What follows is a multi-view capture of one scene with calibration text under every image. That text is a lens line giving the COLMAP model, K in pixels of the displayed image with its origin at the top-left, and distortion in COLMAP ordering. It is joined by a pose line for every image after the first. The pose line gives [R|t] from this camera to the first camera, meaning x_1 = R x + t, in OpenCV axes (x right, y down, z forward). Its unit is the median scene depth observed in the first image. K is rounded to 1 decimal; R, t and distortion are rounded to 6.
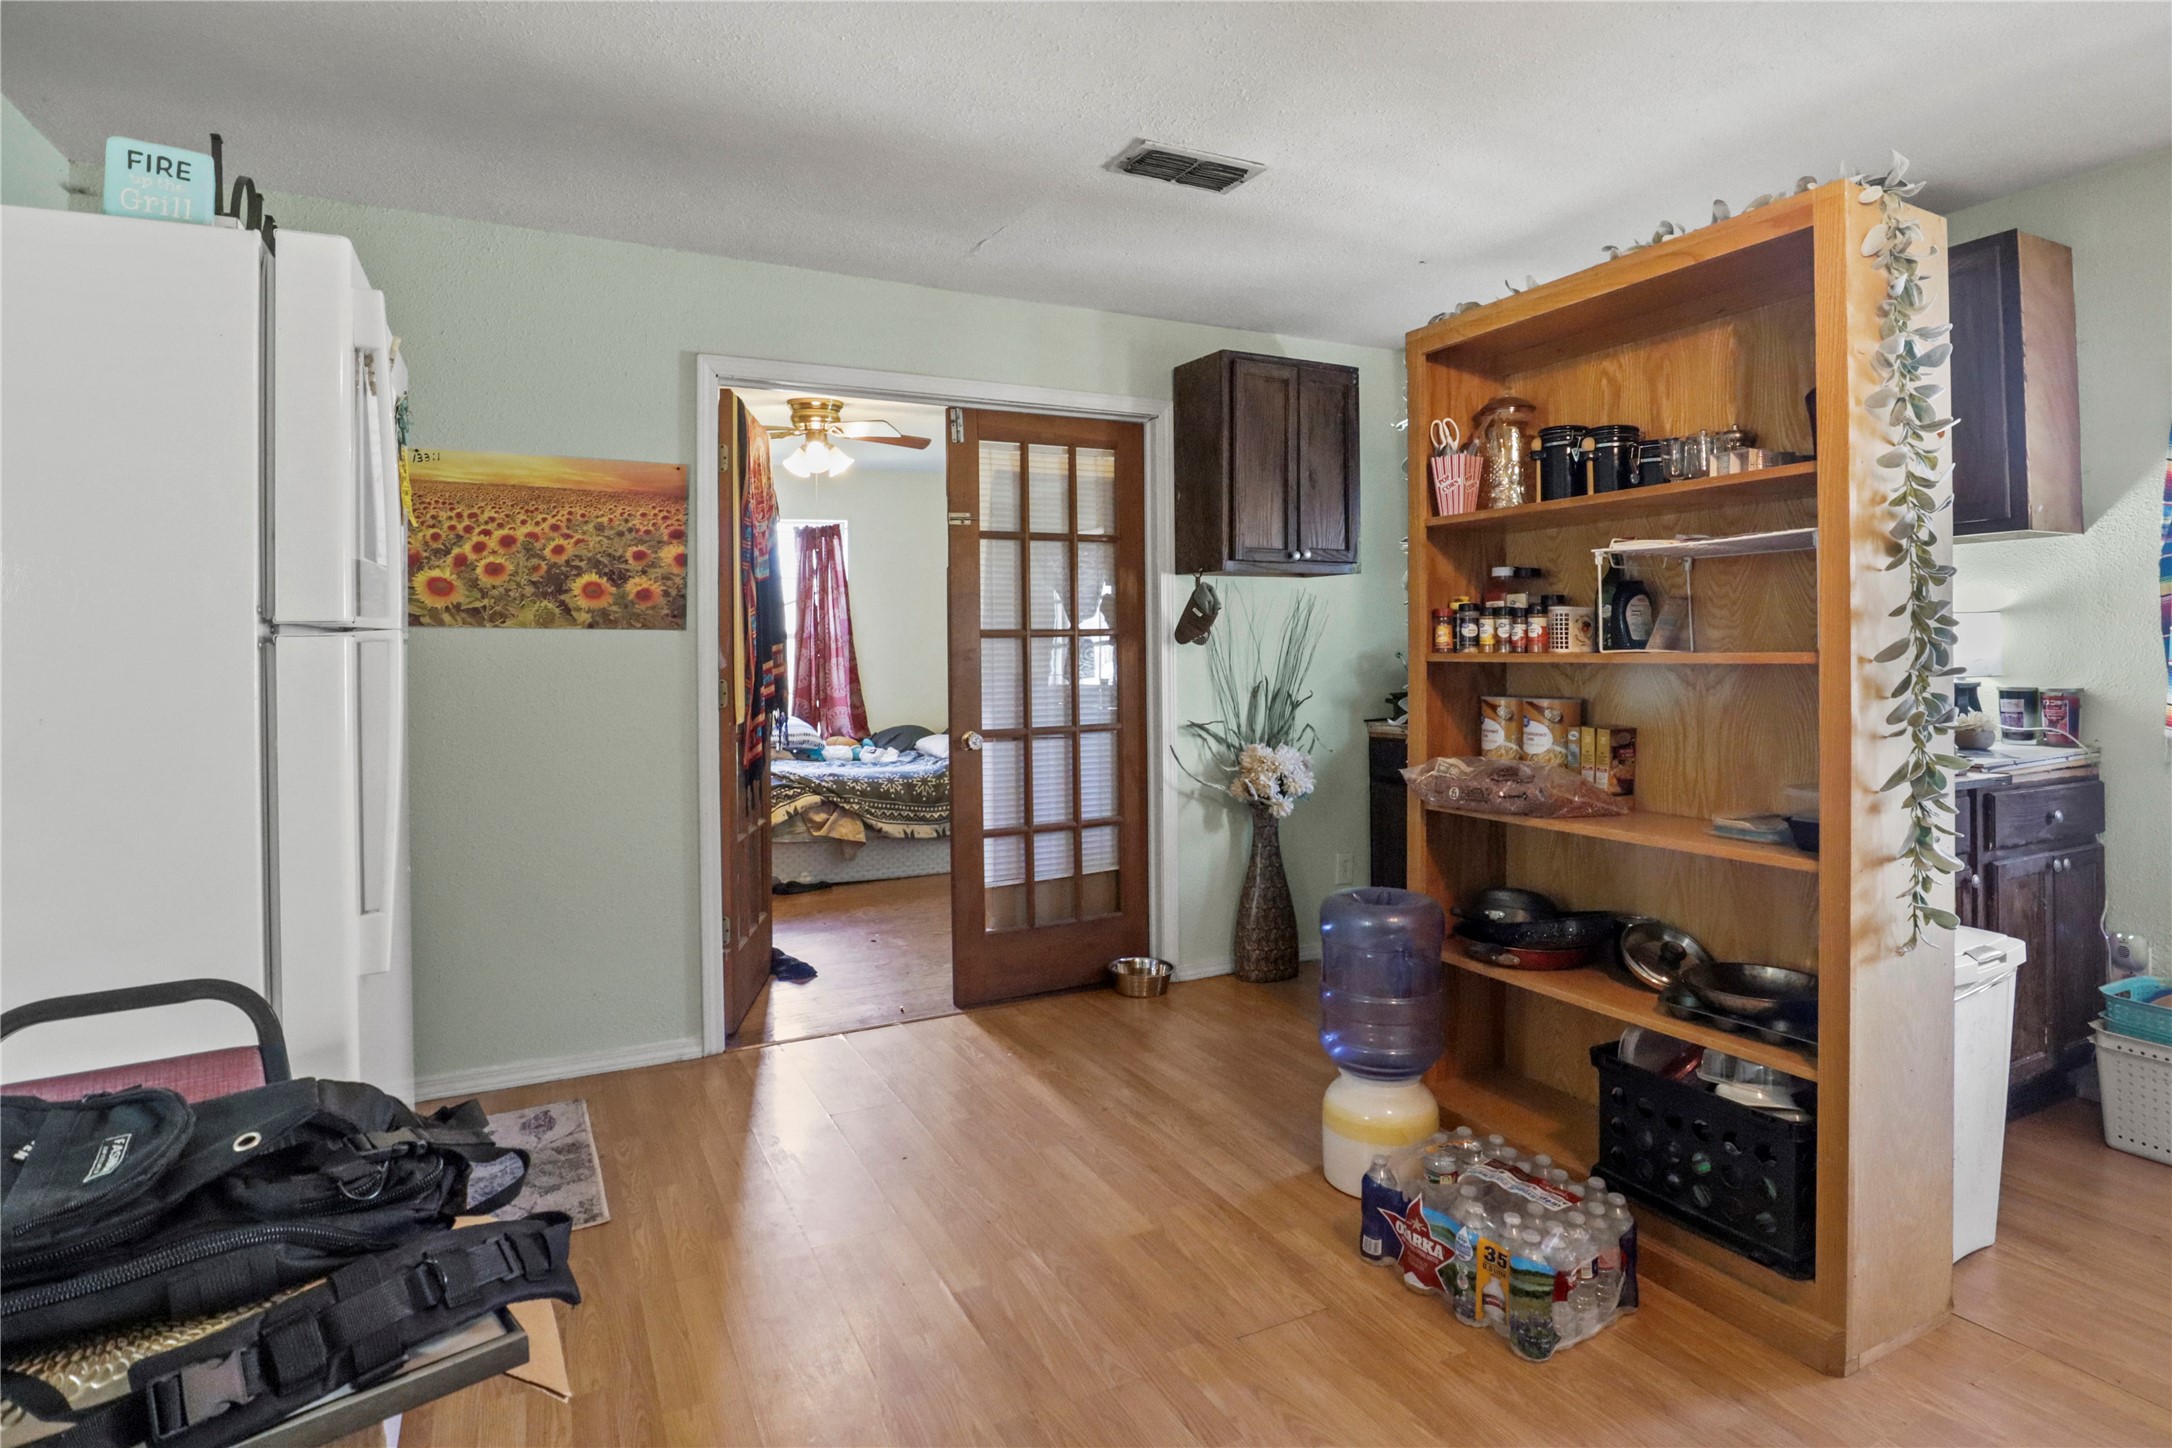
lens RADIAL K [[1117.4, 0, 1087.4], [0, 1117.4, 660.3], [0, 0, 1]] dist [-0.000590, -0.000093]
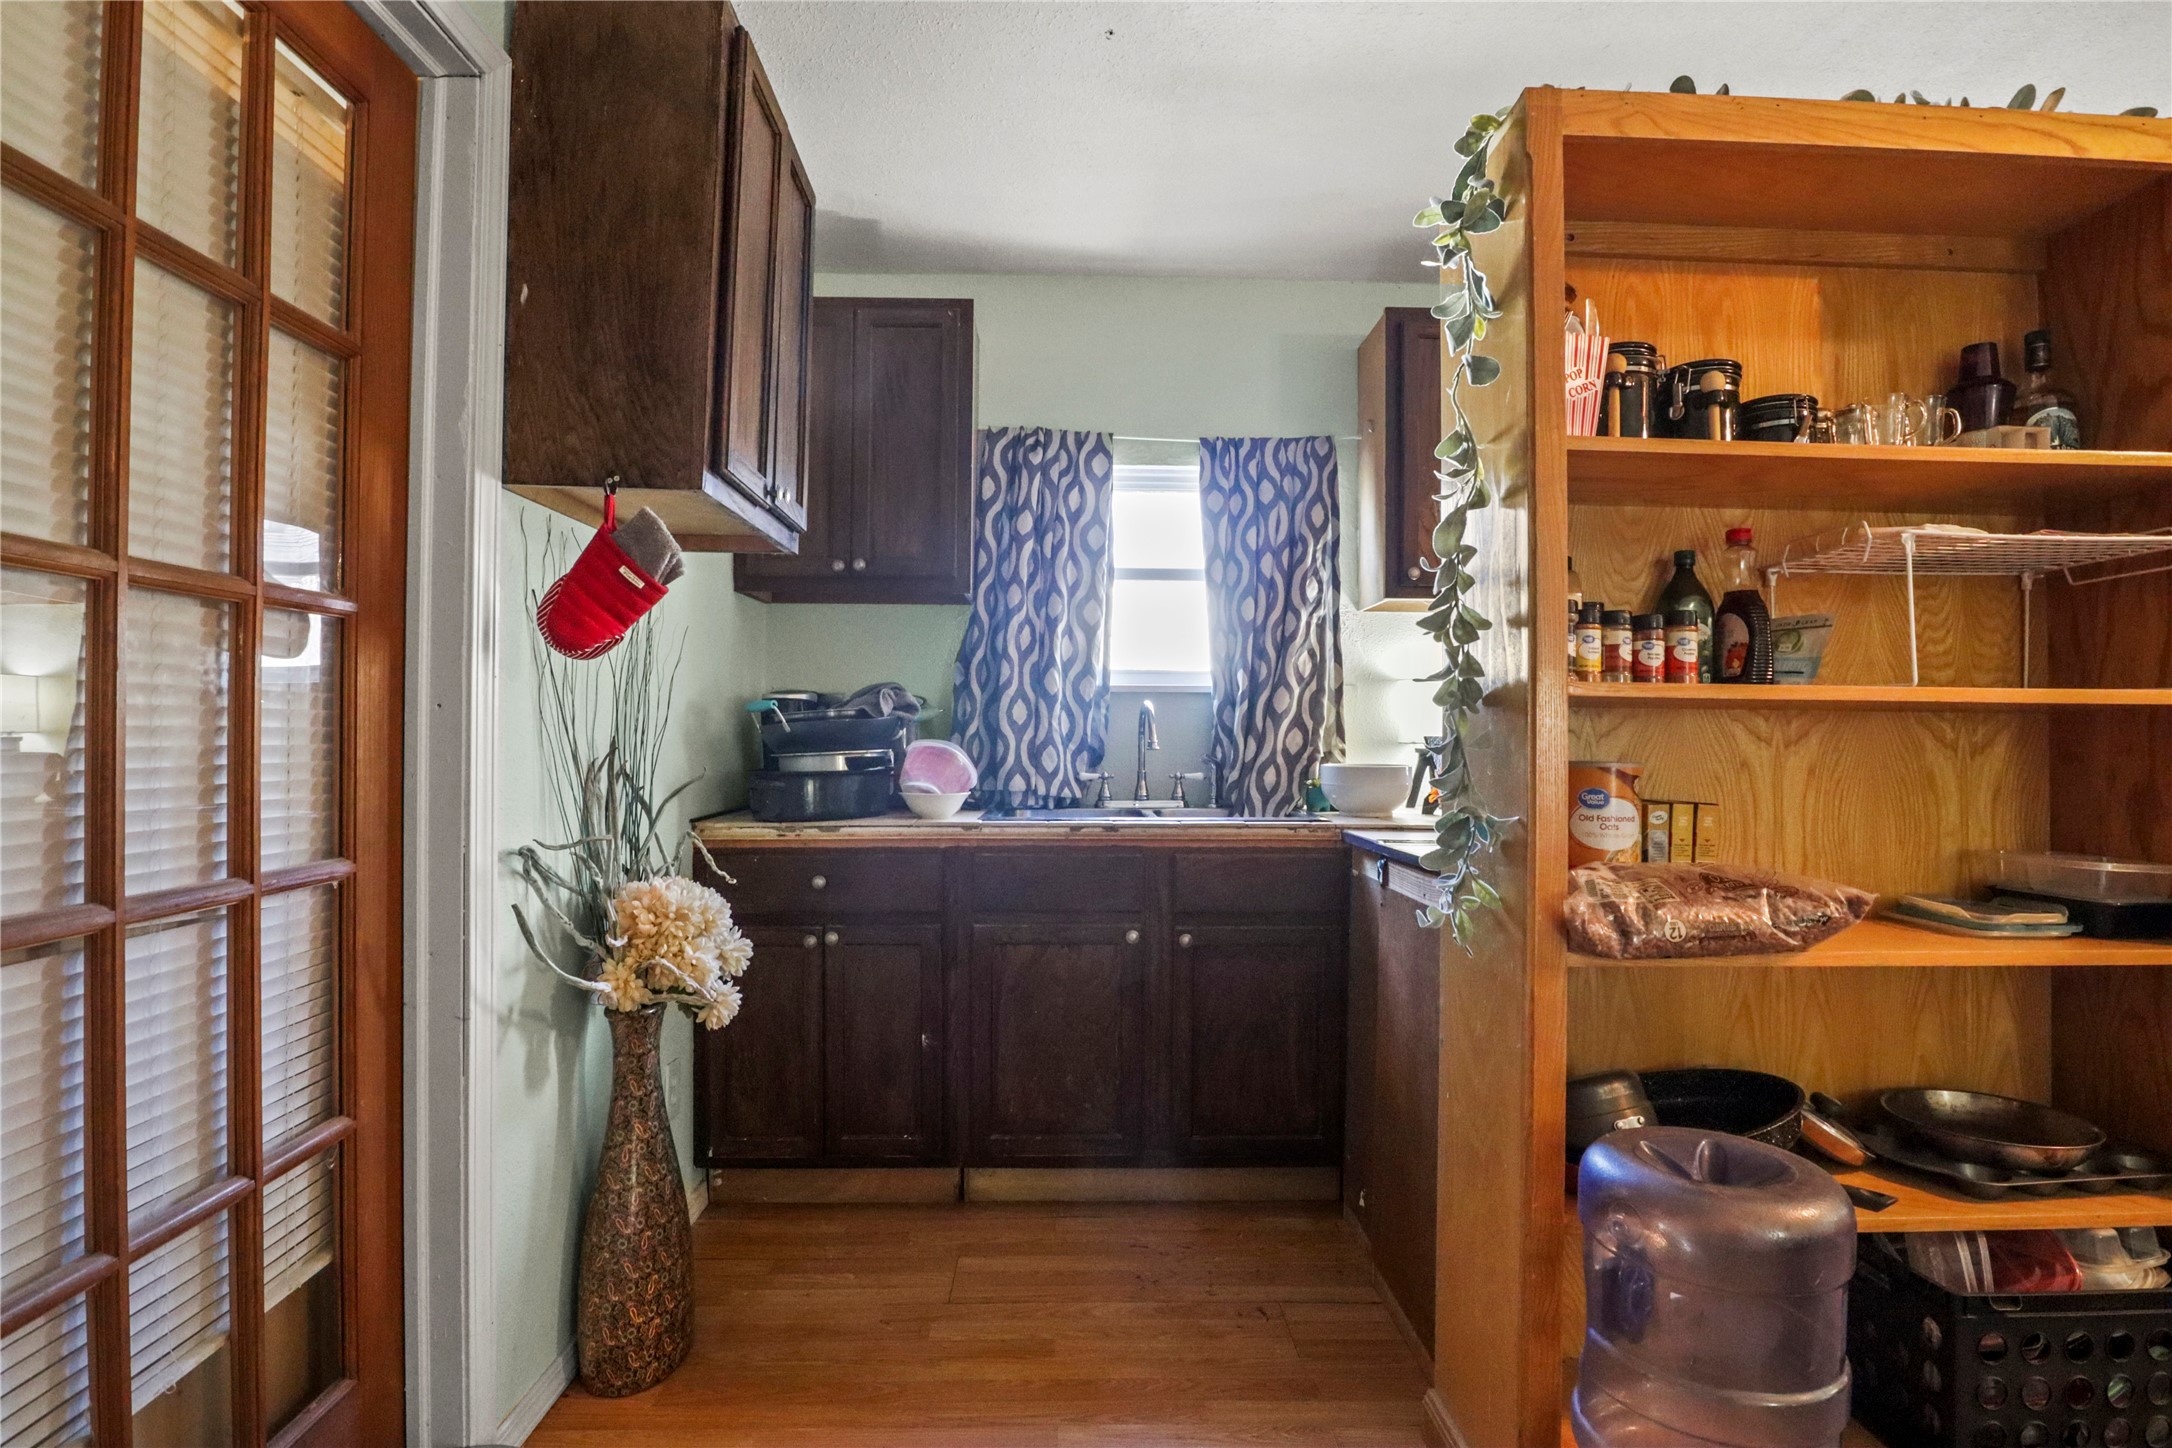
lens RADIAL K [[1131.4, 0, 1086.8], [0, 1131.4, 748.0], [0, 0, 1]] dist [-0.001539, -0.000442]
pose [[0.435004, 0.023615, 0.900119, -0.138864], [-0.009419, 0.999721, -0.021676, 0.019632], [-0.900379, 0.000952, 0.435105, 0.440740]]
